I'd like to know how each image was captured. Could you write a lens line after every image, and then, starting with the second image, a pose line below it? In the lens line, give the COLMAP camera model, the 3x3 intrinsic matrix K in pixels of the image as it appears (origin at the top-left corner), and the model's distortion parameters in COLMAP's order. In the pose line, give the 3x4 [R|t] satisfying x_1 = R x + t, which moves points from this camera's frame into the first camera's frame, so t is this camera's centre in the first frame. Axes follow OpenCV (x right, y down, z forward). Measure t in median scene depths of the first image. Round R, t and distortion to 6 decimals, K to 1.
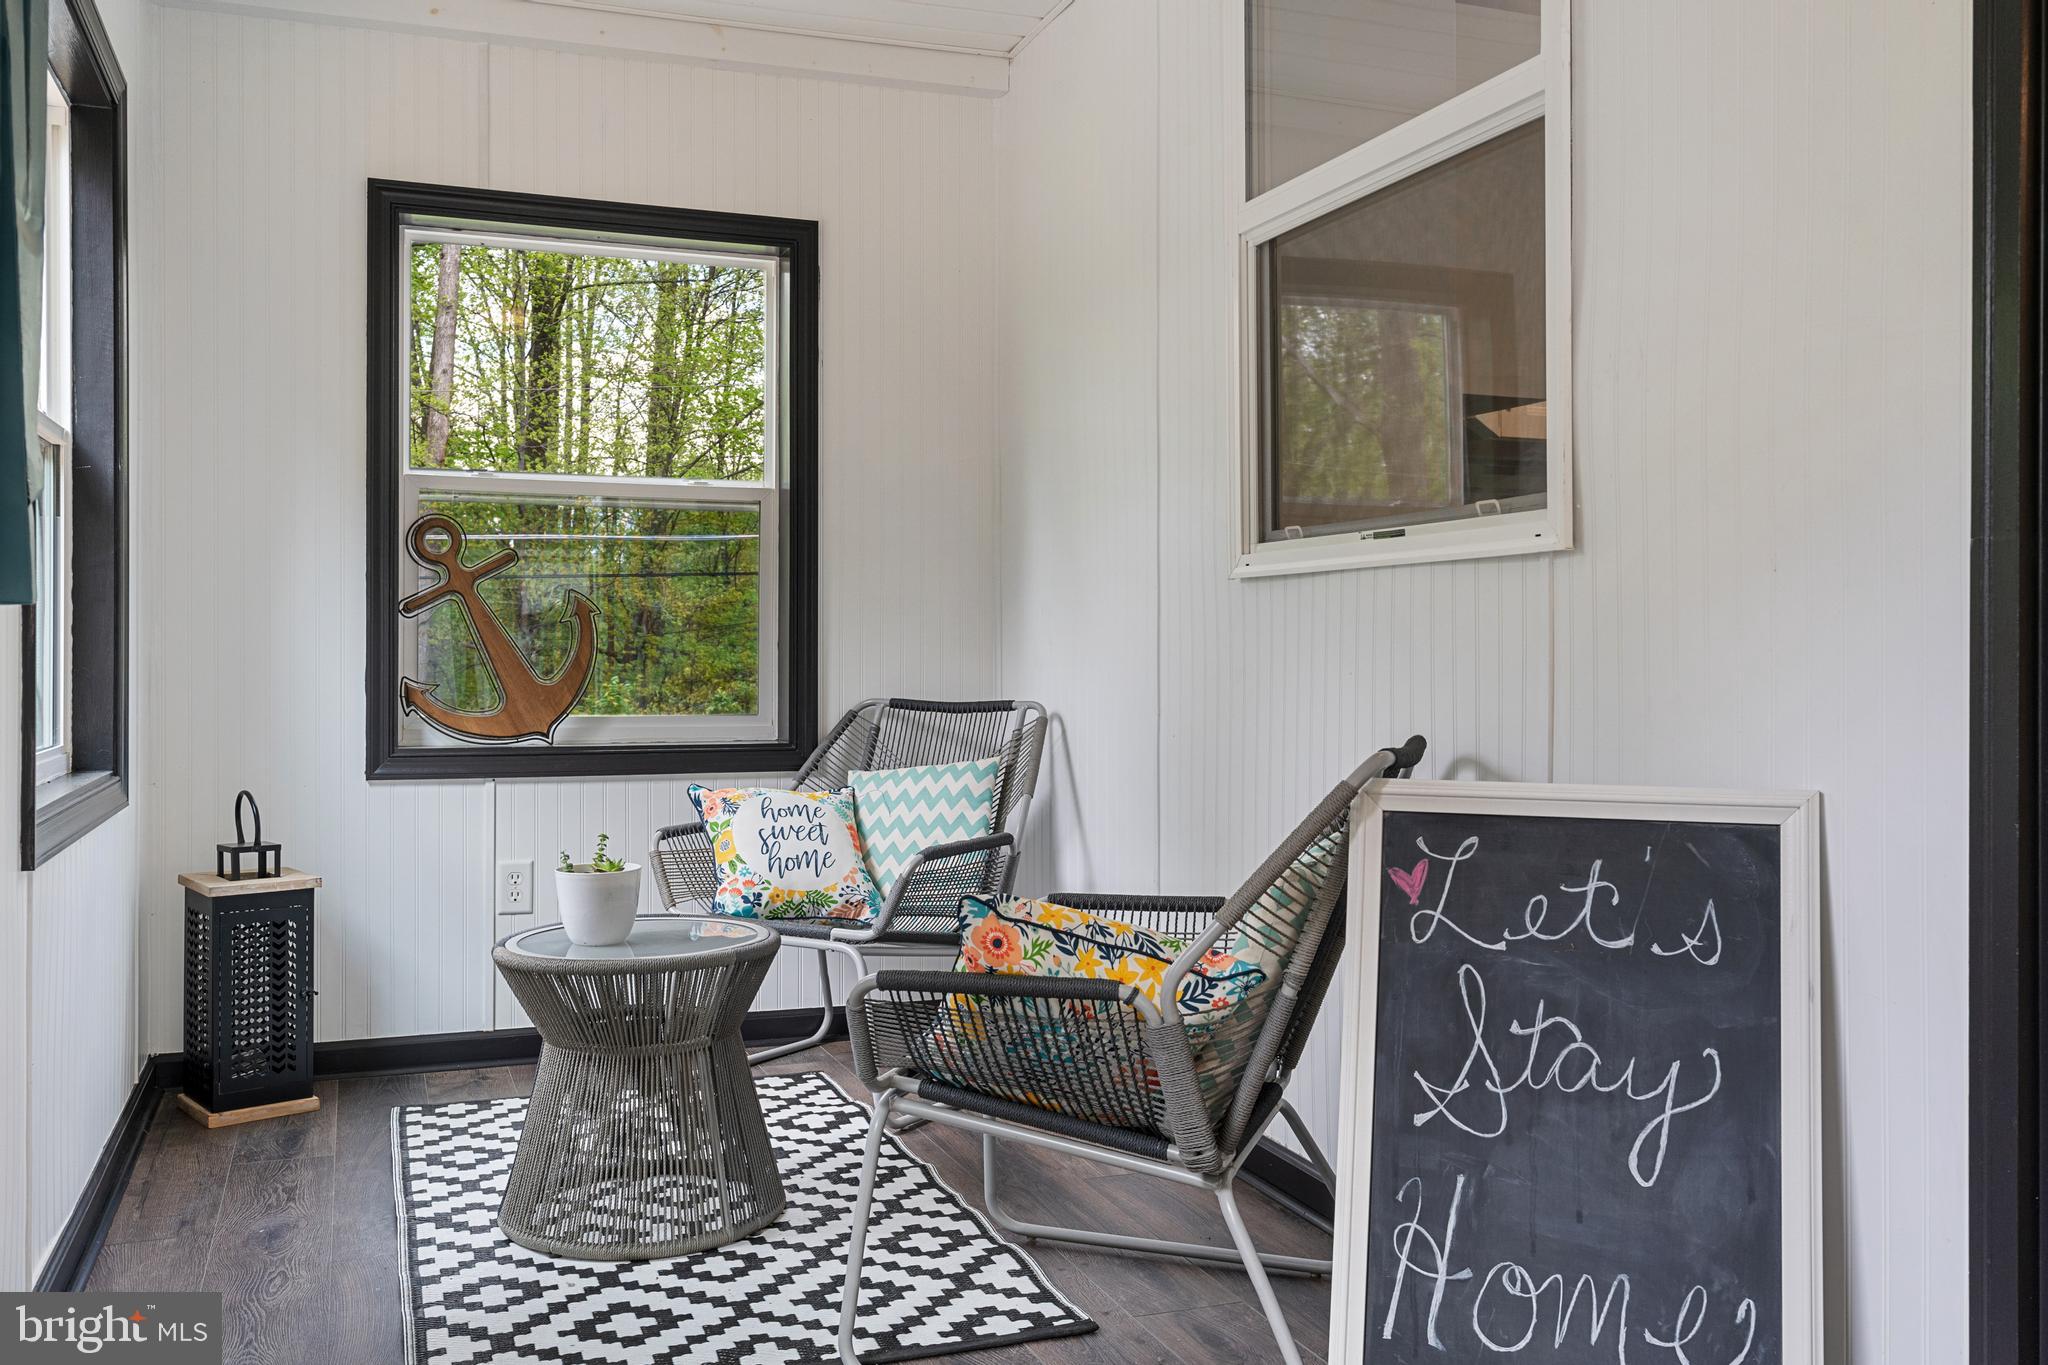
lens RADIAL K [[1734.1, 0, 1026.0], [0, 1734.1, 657.2], [0, 0, 1]] dist [0.003394, 0.003674]
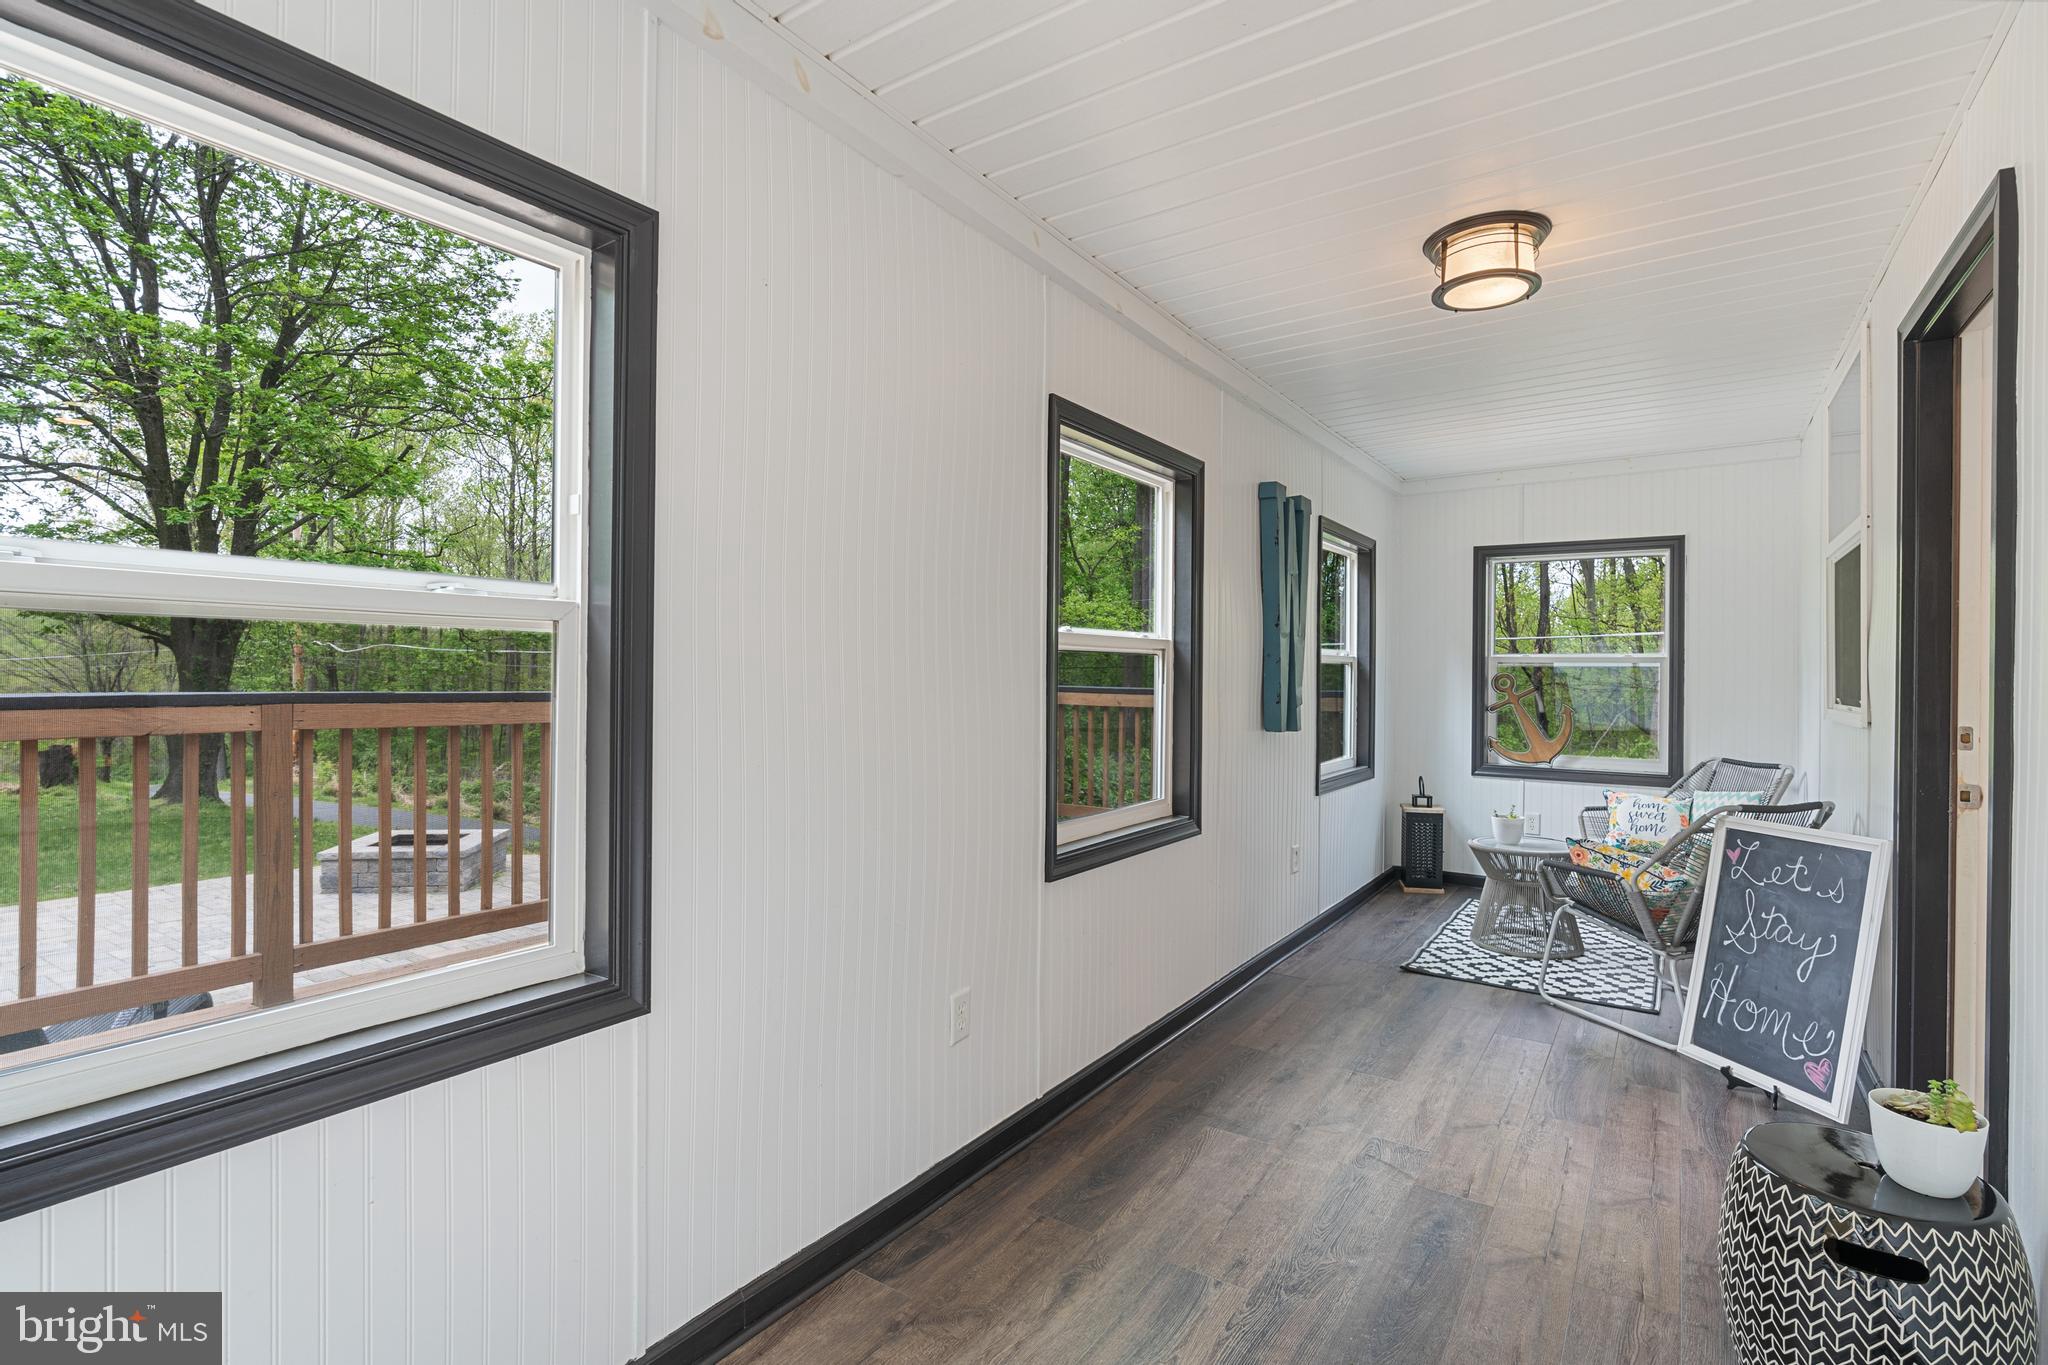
lens RADIAL K [[963.6, 0, 995.8], [0, 963.6, 686.3], [0, 0, 1]] dist [-0.002948, 0.000209]
pose [[0.547567, 0.011047, -0.836689, 0.667366], [-0.007222, 0.999938, 0.008475, -0.107127], [0.836731, 0.001402, 0.547613, -0.602512]]
